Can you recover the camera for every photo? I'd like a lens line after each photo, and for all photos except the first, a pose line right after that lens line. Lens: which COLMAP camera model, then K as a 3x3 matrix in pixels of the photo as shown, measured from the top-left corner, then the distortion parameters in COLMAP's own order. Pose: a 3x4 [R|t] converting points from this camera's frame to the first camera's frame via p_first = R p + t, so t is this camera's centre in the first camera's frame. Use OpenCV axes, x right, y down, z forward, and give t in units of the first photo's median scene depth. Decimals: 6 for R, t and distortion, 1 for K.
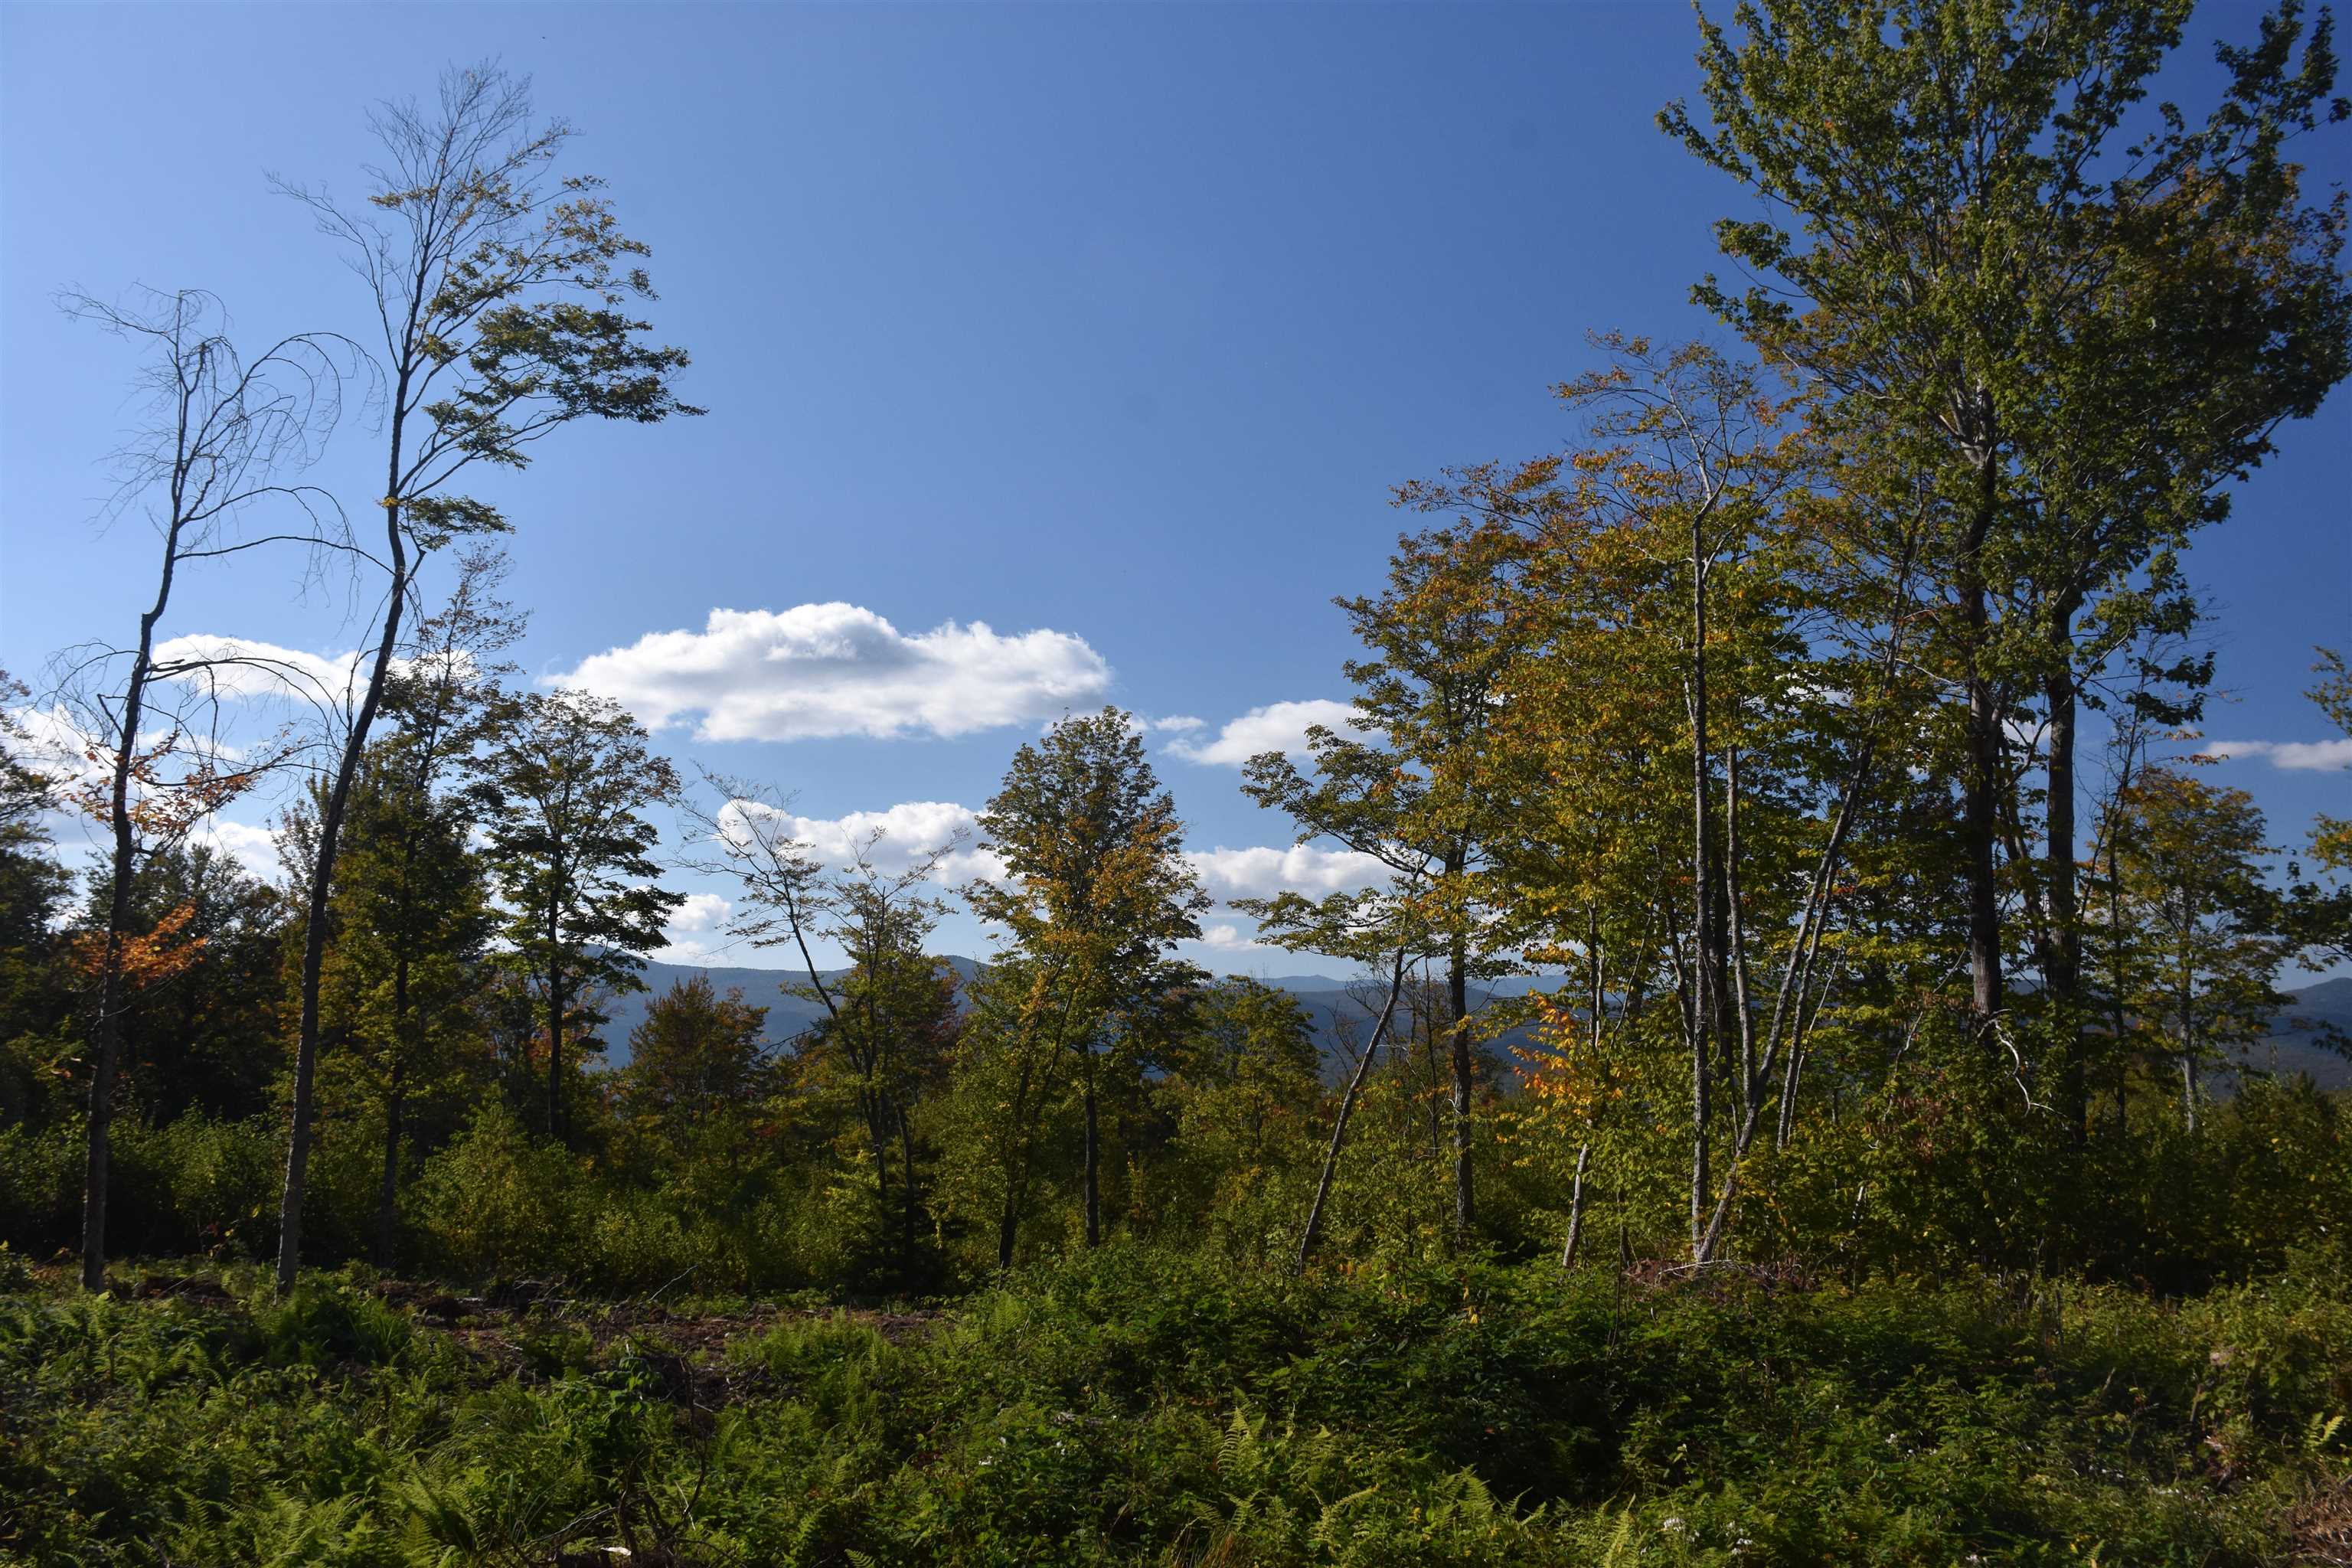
lens RADIAL K [[1819.8, 0, 1176.2], [0, 1819.8, 792.8], [0, 0, 1]] dist [-0.154060, 0.105914]
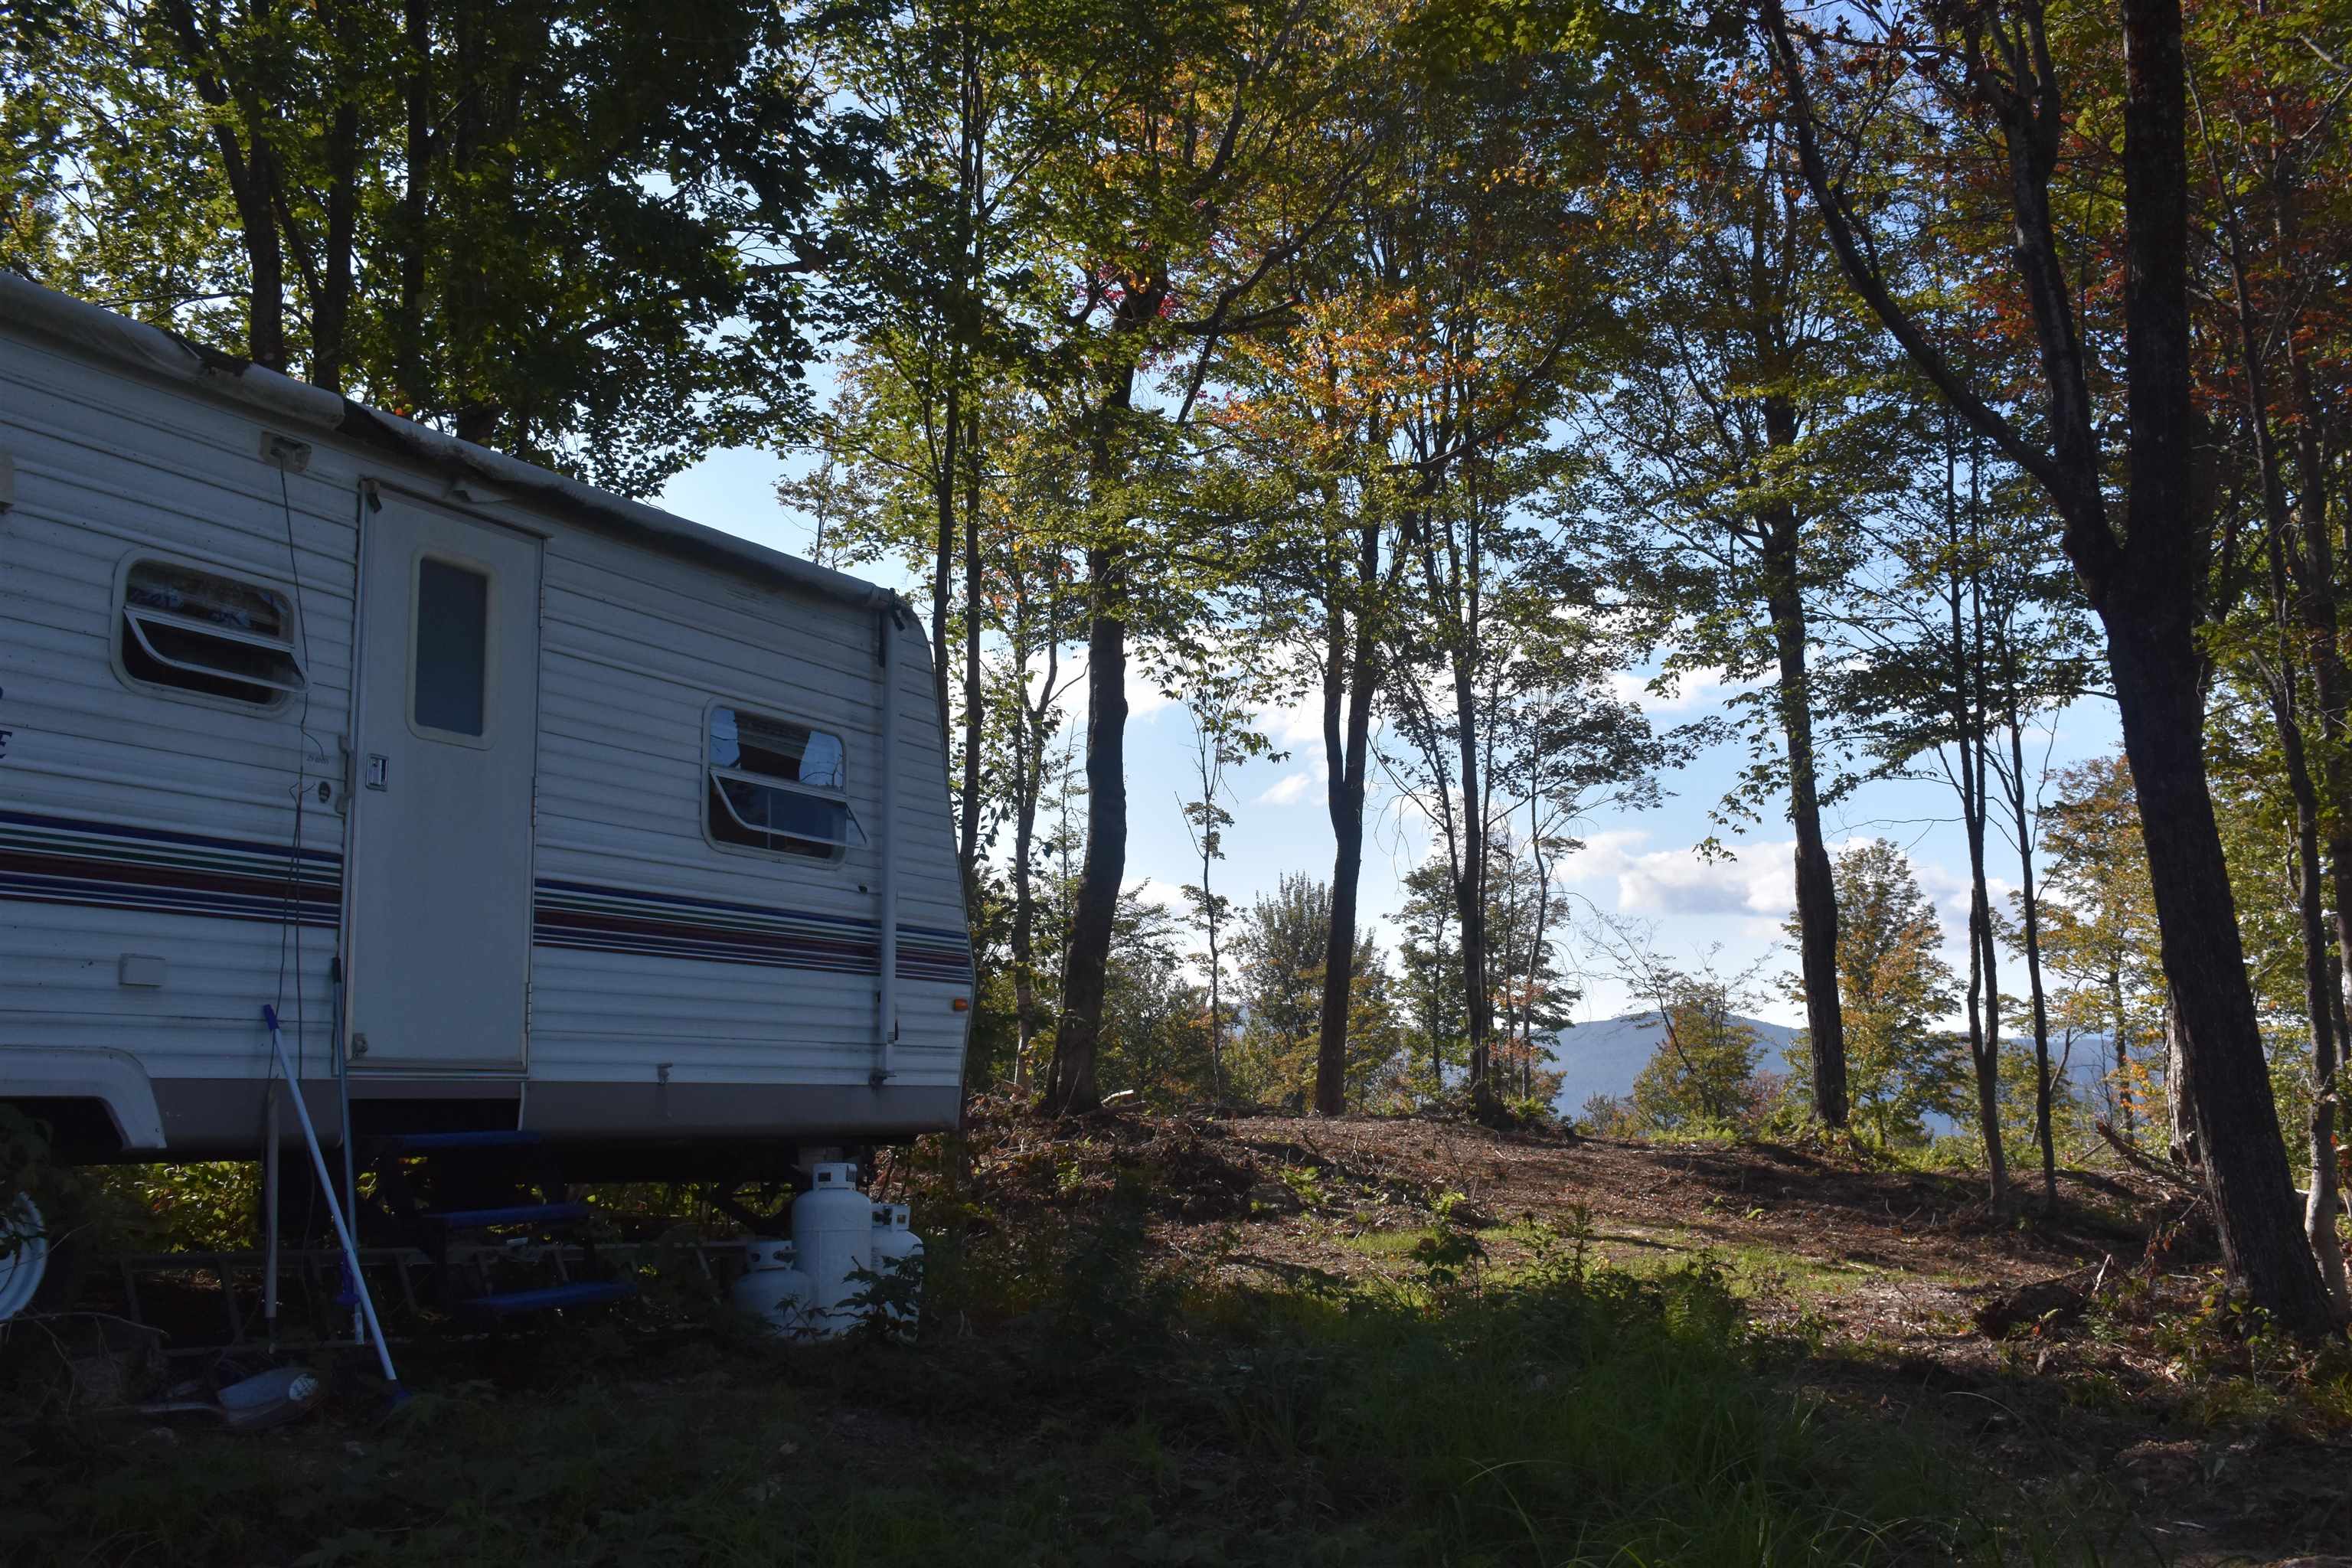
lens RADIAL K [[2202.1, 0, 1180.8], [0, 2202.1, 811.7], [0, 0, 1]] dist [-0.020393, -0.003204]
pose [[0.939369, -0.049125, -0.339371, 0.030501], [0.049062, 0.998757, -0.008774, -0.084649], [0.339381, -0.008409, 0.940612, -0.732222]]
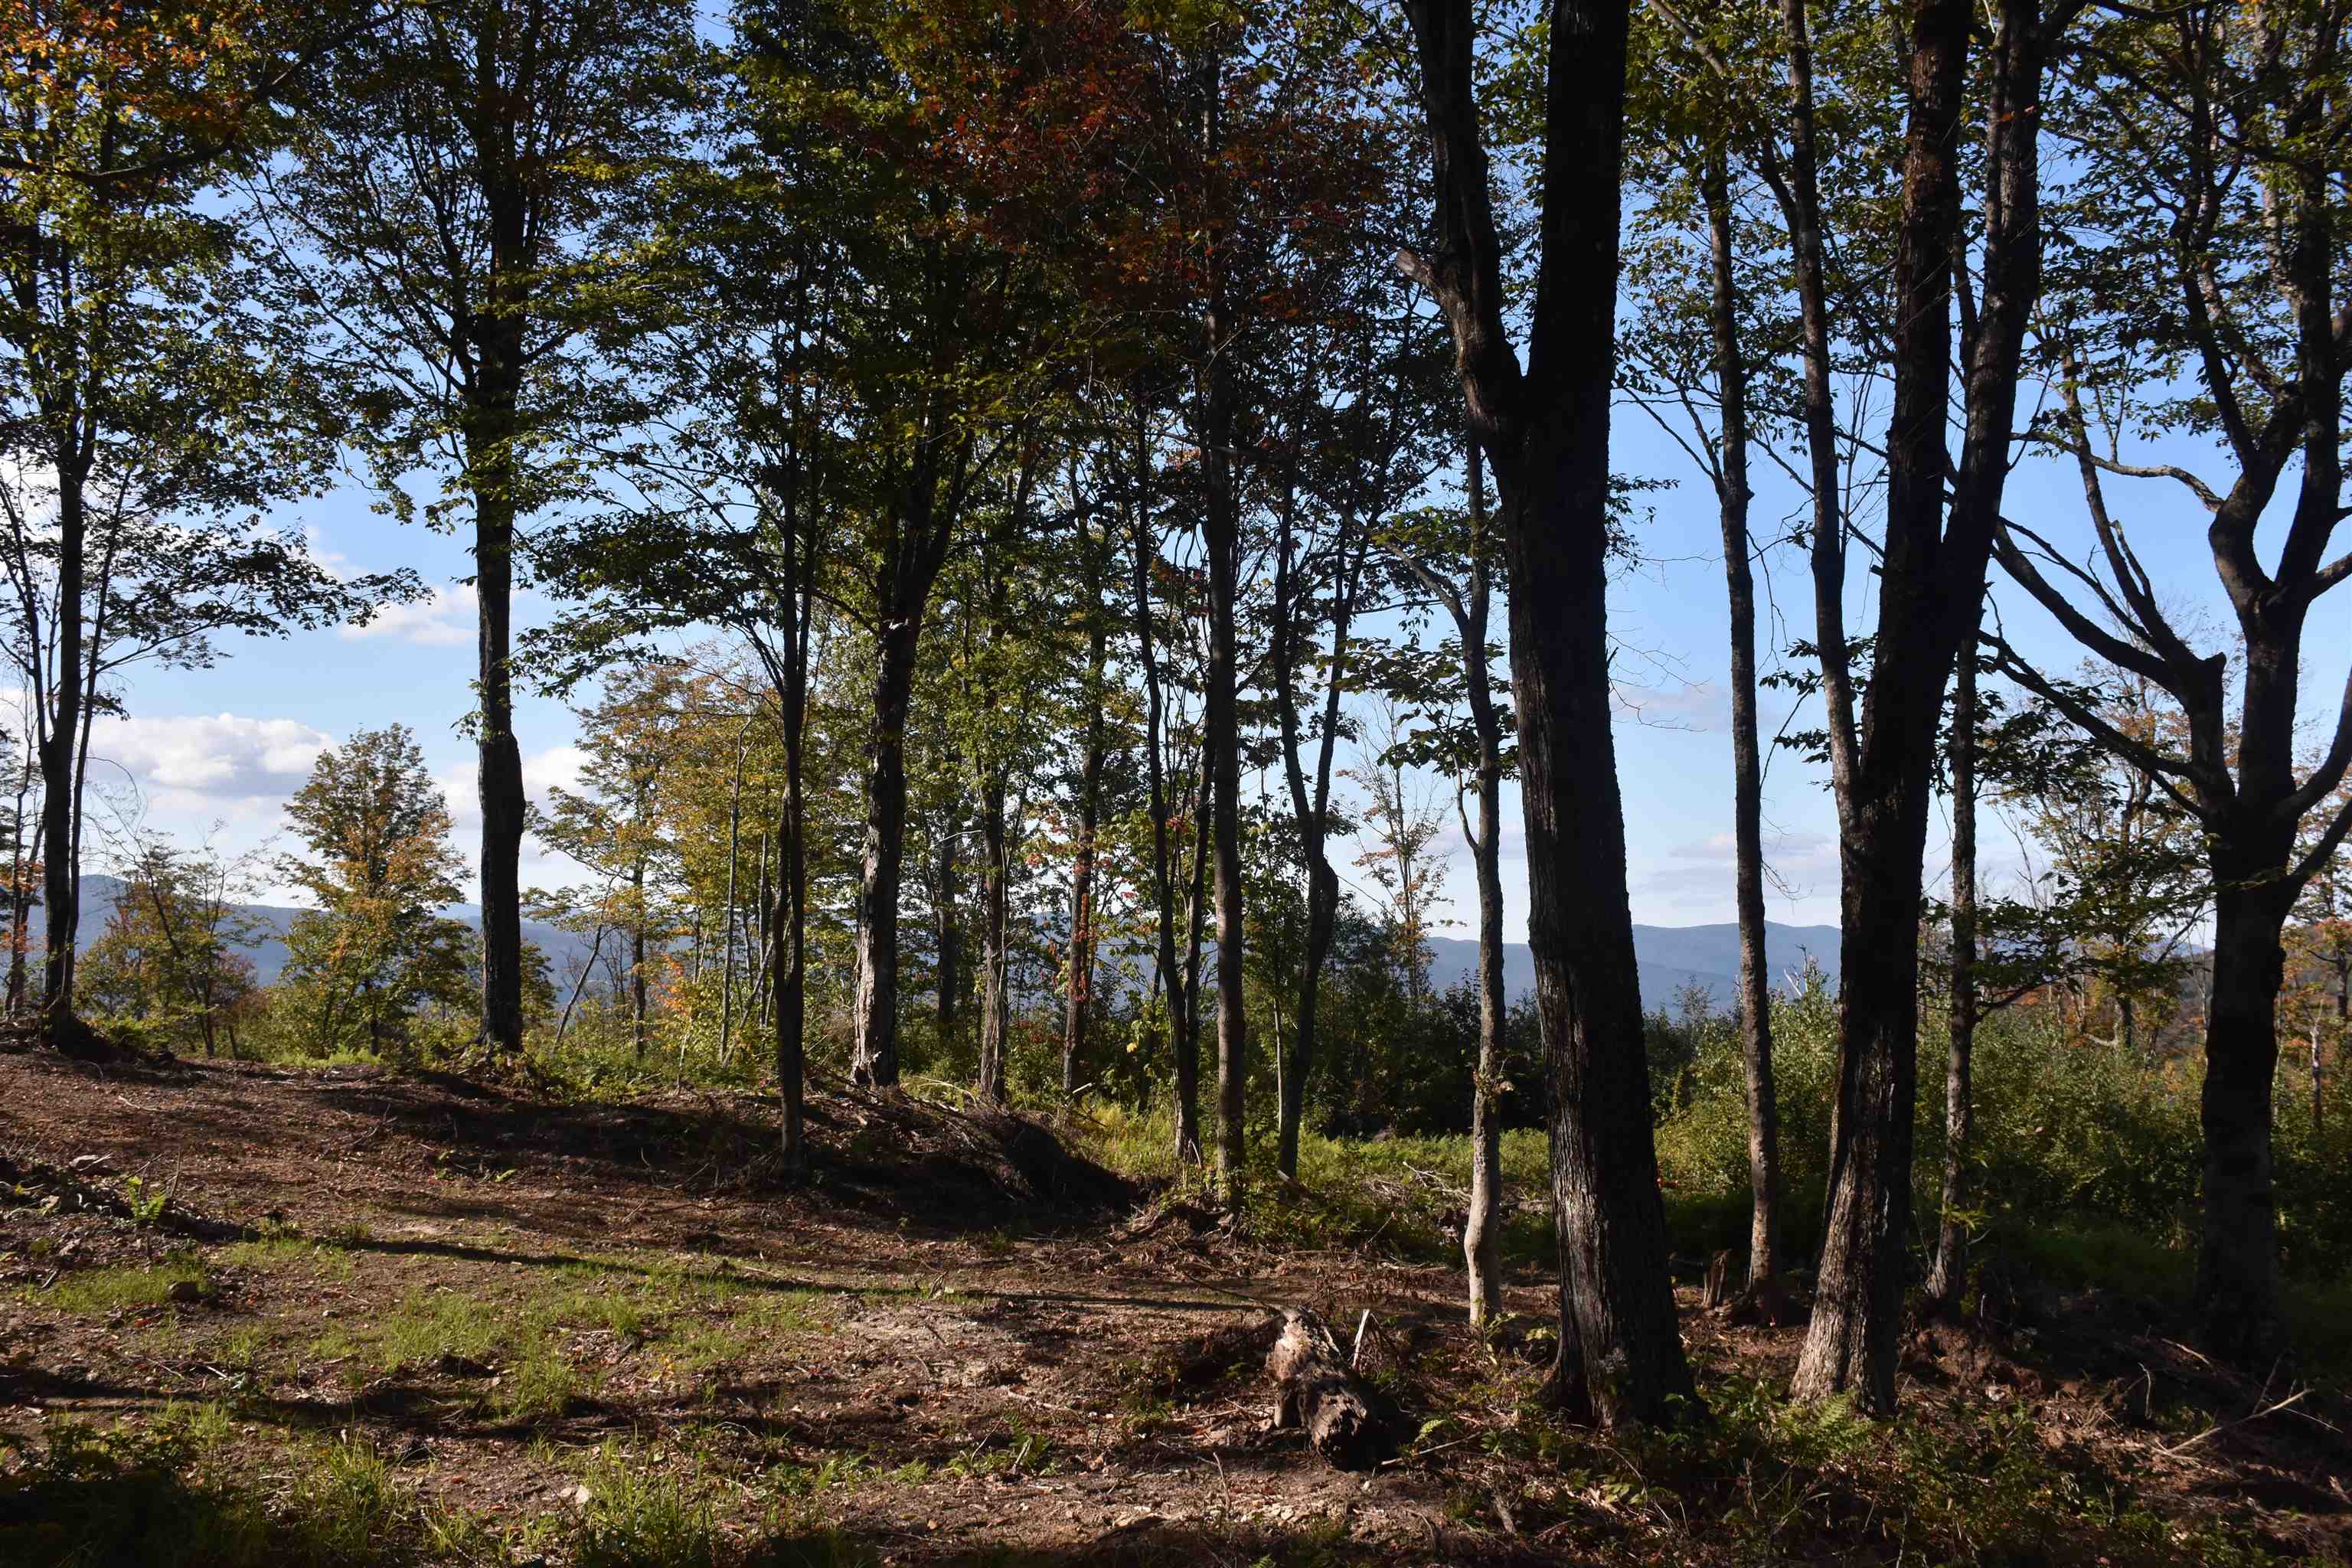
lens RADIAL K [[2057.2, 0, 1179.7], [0, 2057.2, 794.9], [0, 0, 1]] dist [-0.098671, 0.134317]
pose [[0.932133, 0.028249, 0.361012, -0.041320], [-0.044562, 0.998323, 0.036941, -0.081753], [-0.359364, -0.050521, 0.931829, -0.614572]]
